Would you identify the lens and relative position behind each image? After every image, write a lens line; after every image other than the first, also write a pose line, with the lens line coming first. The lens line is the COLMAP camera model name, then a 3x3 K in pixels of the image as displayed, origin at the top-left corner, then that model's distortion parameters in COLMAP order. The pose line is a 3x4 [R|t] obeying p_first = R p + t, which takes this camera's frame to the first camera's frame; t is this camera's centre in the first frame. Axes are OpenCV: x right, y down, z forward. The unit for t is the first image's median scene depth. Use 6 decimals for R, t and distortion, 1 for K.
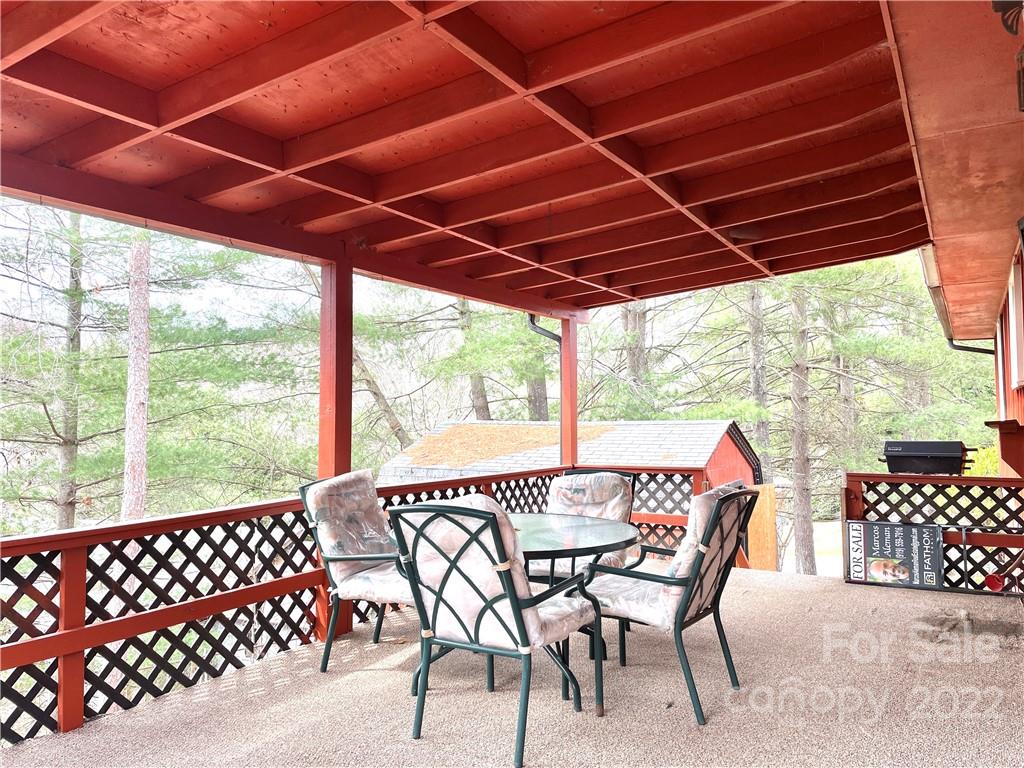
lens RADIAL K [[803.2, 0, 511.1], [0, 803.2, 375.3], [0, 0, 1]] dist [0.106682, -0.154063]
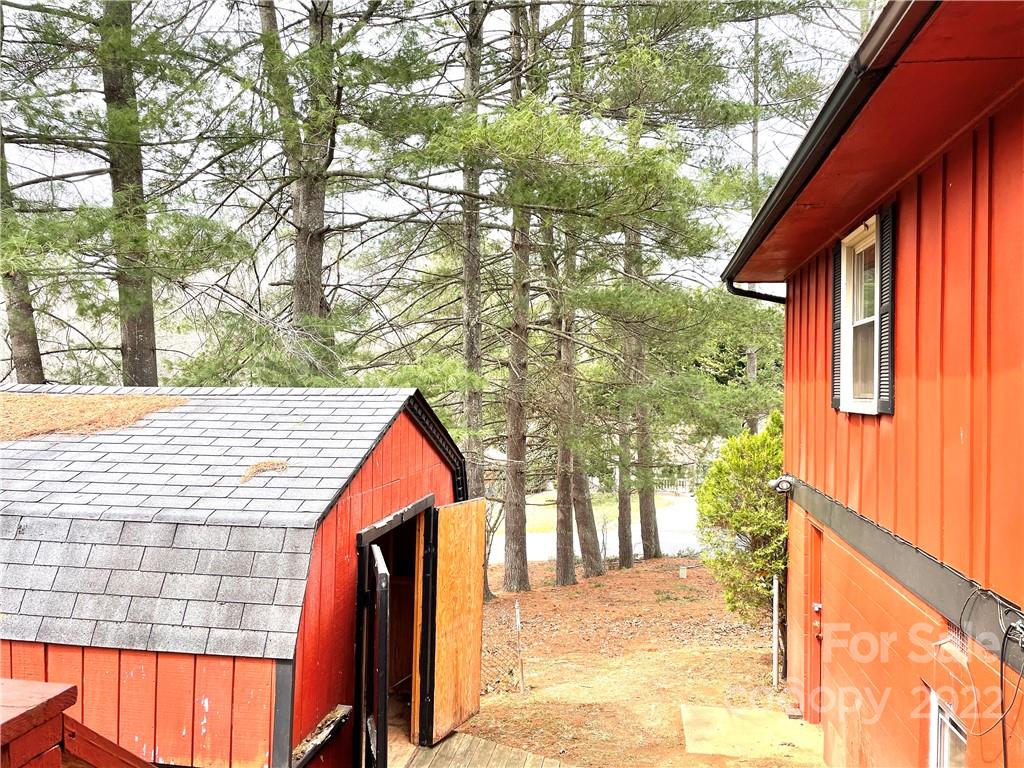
lens RADIAL K [[803.2, 0, 511.1], [0, 803.2, 375.3], [0, 0, 1]] dist [0.106682, -0.154063]
pose [[0.941876, 0.025724, 0.334973, 0.075364], [-0.038983, 0.998698, 0.032917, 0.012997], [-0.333690, -0.044062, 0.941652, 0.234736]]
